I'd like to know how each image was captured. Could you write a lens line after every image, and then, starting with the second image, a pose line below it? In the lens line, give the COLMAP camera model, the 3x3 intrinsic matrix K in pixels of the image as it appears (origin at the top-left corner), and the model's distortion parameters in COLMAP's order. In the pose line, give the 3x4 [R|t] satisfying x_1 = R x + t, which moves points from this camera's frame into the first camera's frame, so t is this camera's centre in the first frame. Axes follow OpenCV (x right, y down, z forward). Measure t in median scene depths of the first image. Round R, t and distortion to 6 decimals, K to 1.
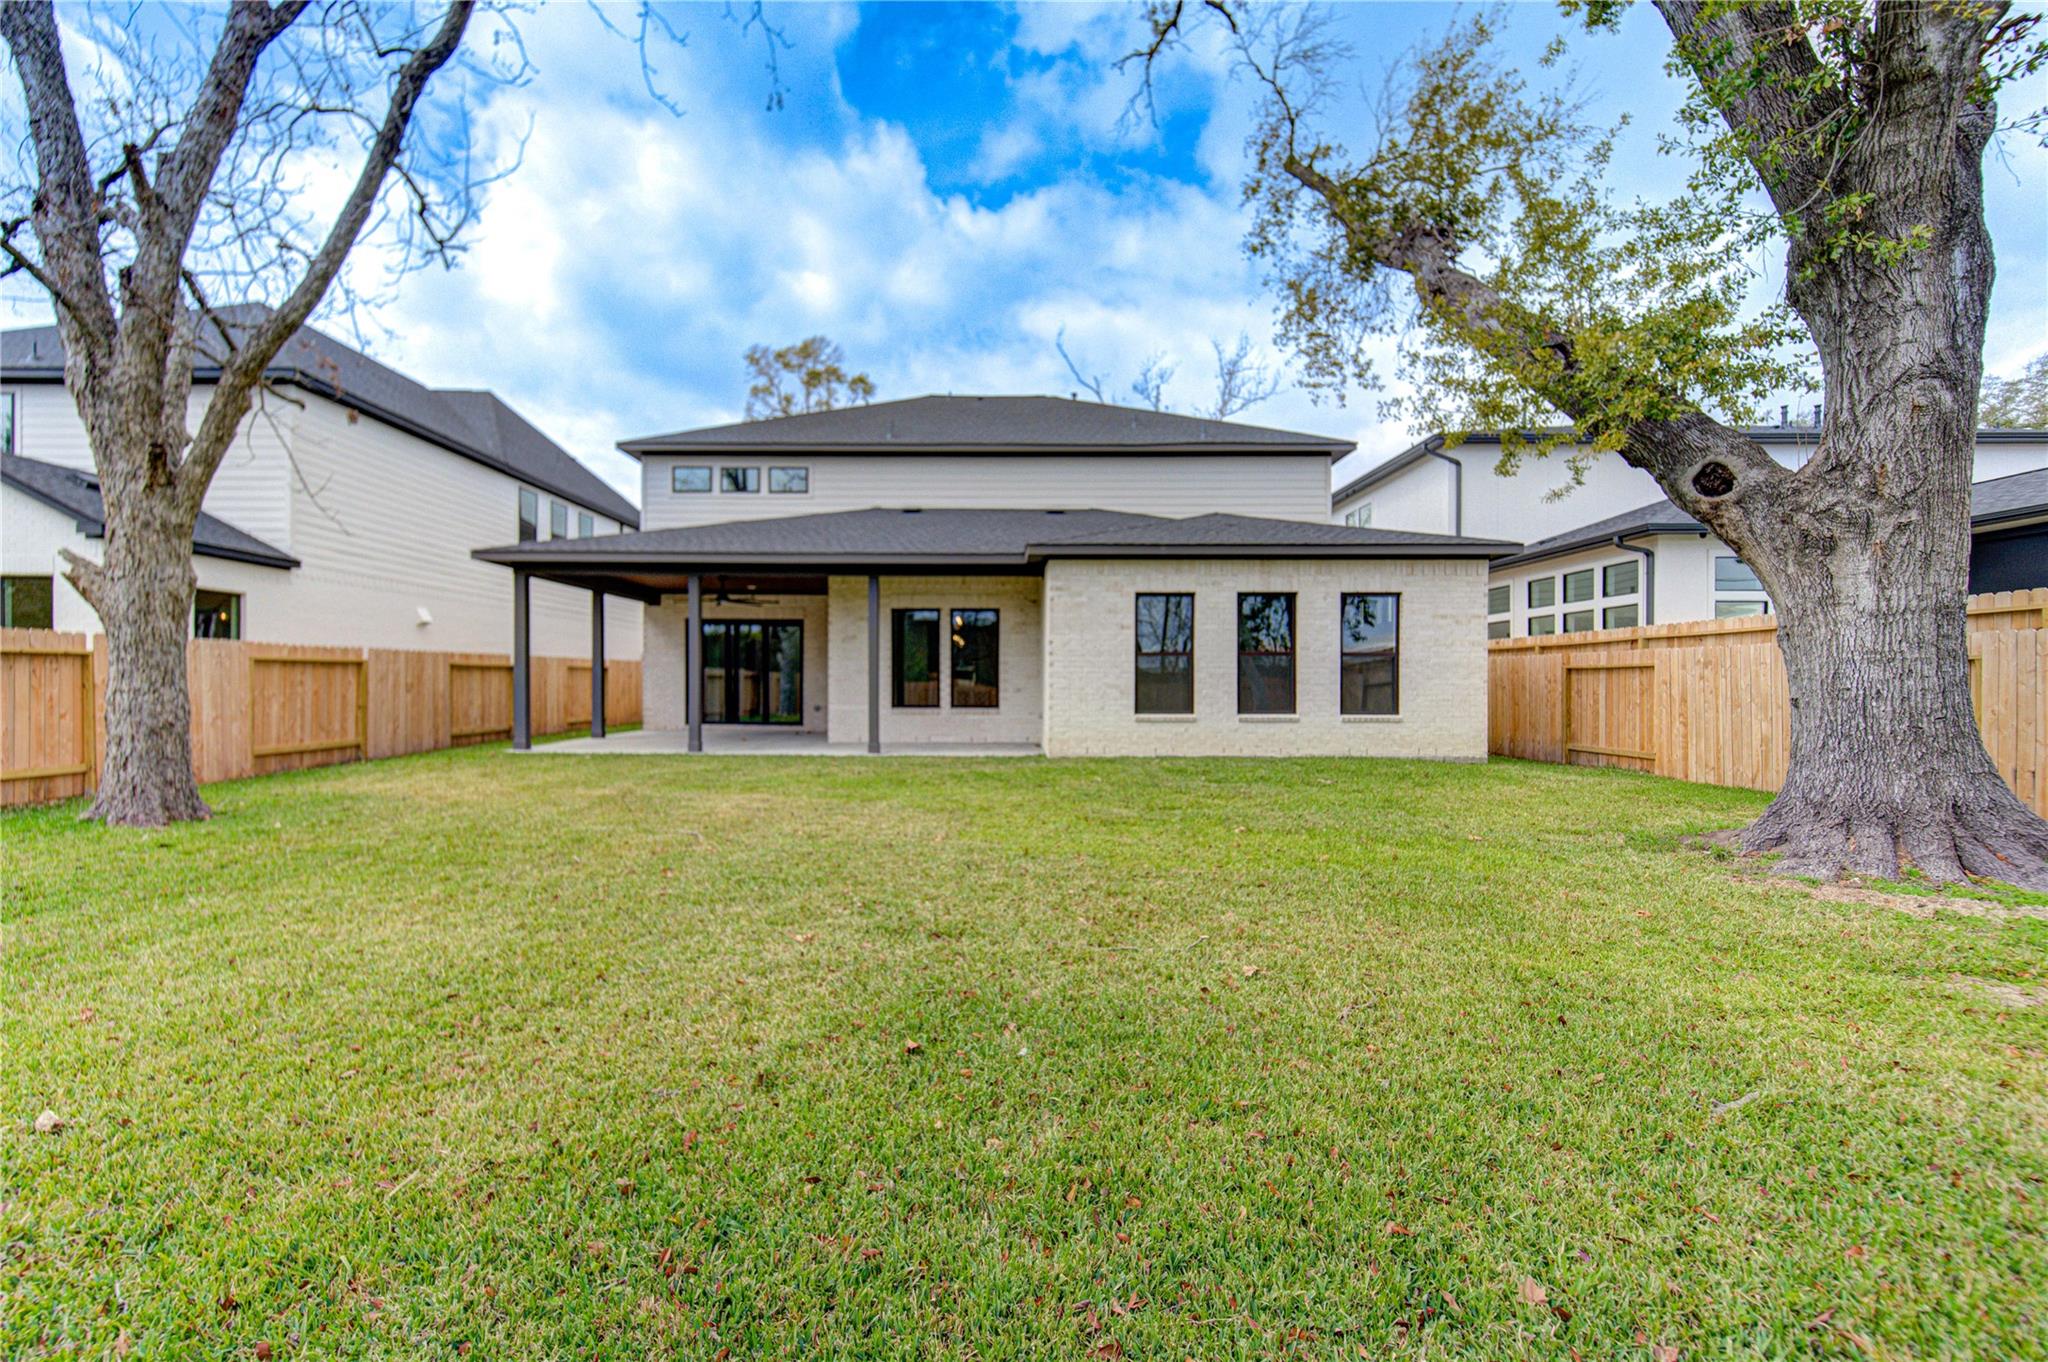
lens RADIAL K [[862.4, 0, 1015.3], [0, 862.4, 650.5], [0, 0, 1]] dist [-0.000728, -0.004259]
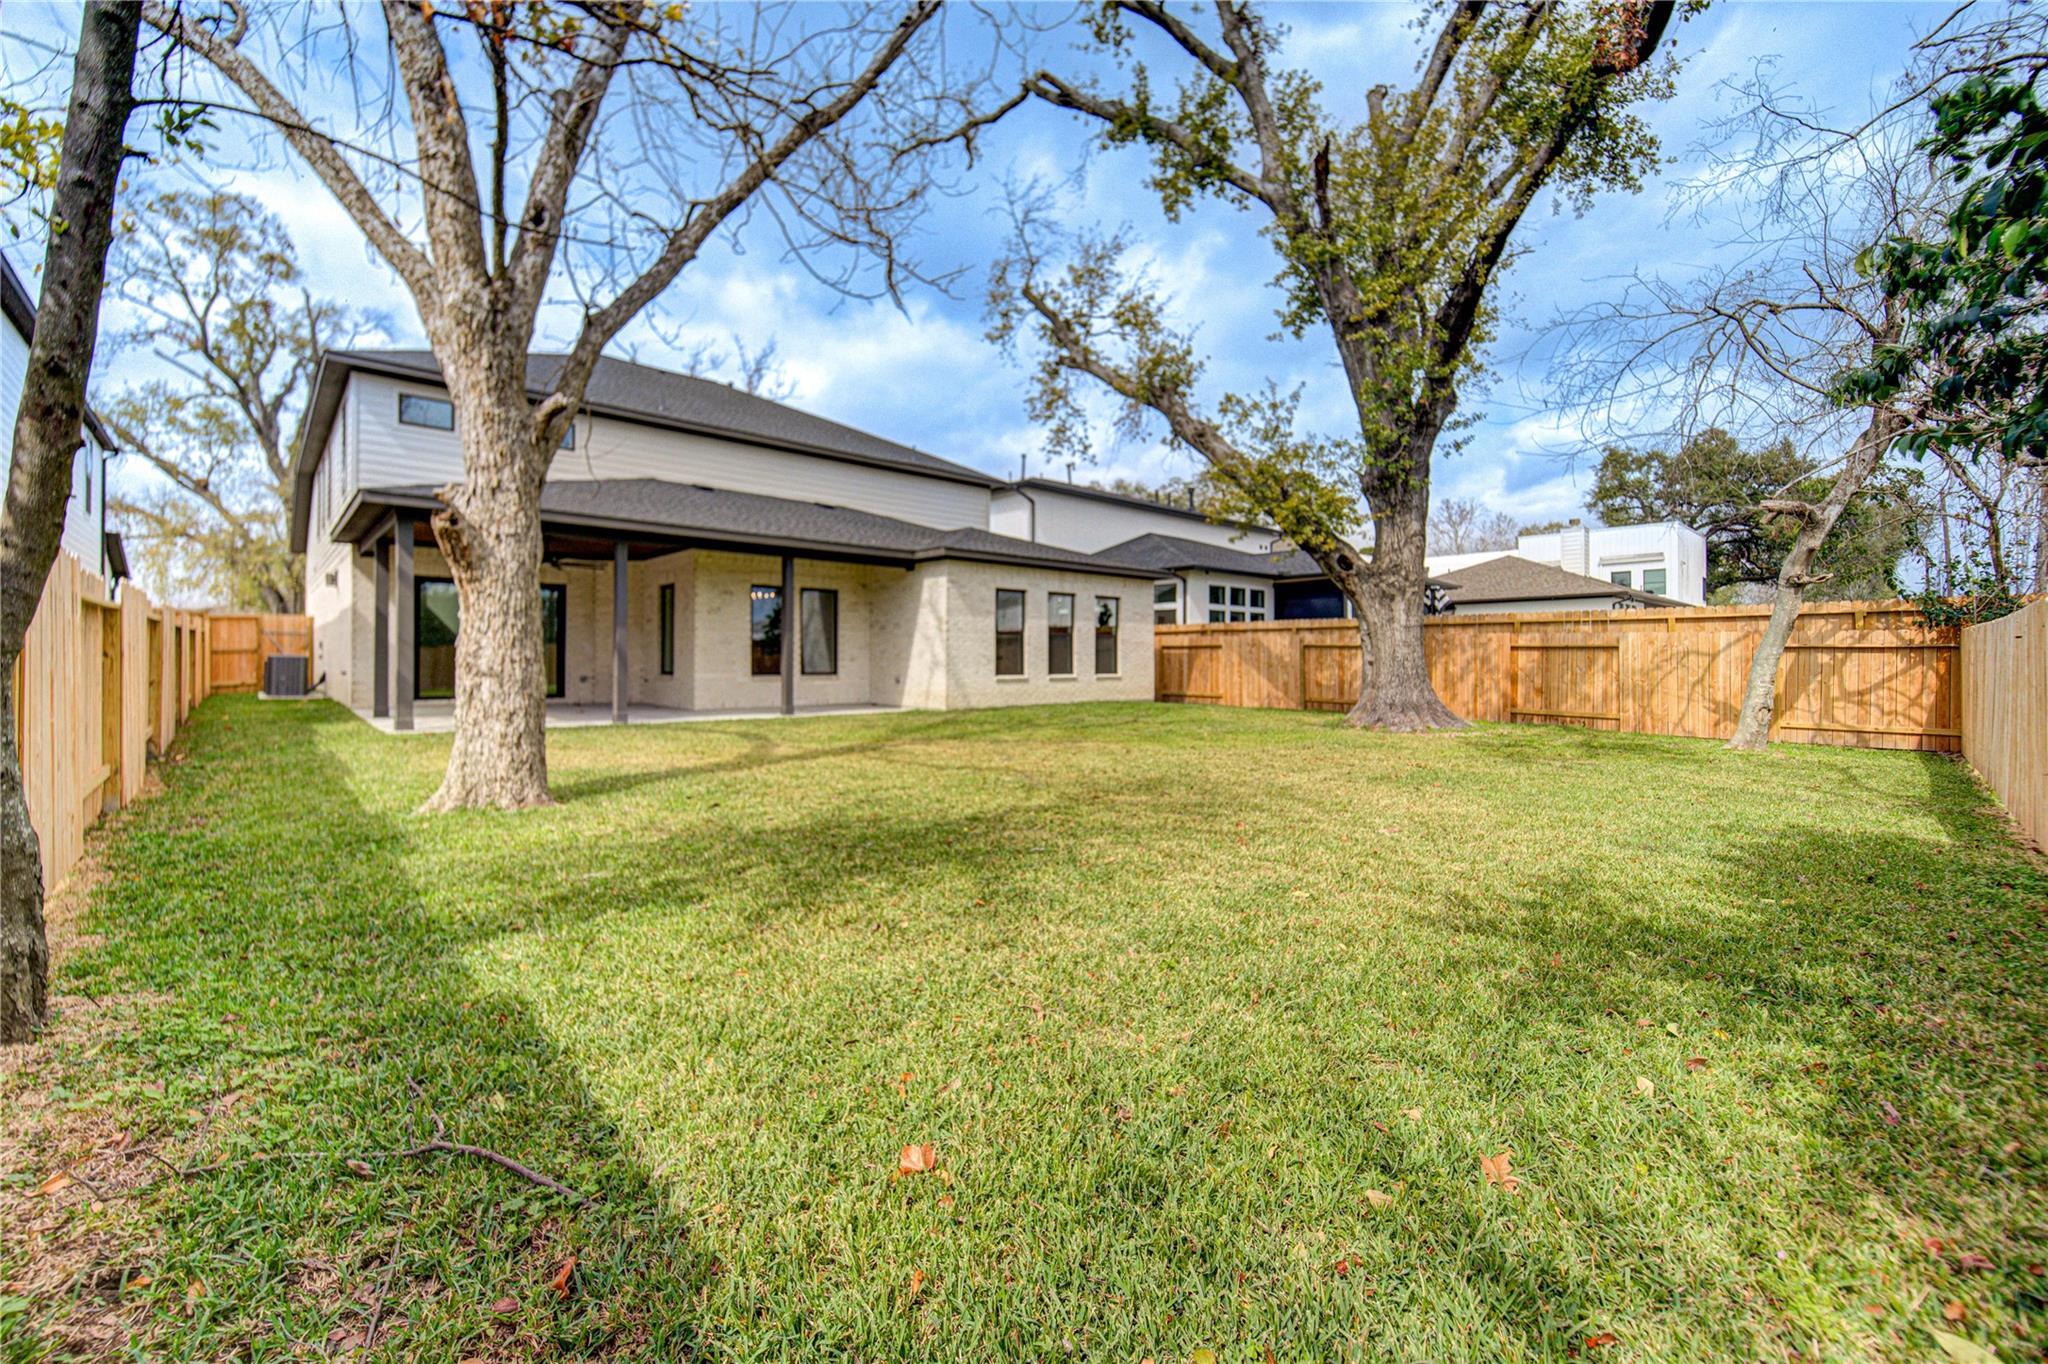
lens RADIAL K [[862.4, 0, 1015.3], [0, 862.4, 651.5], [0, 0, 1]] dist [-0.000728, -0.004259]
pose [[0.725991, 0.004904, 0.687687, -0.790710], [-0.025638, 0.999472, 0.019939, 0.005133], [-0.687226, -0.032106, 0.725734, -0.029021]]
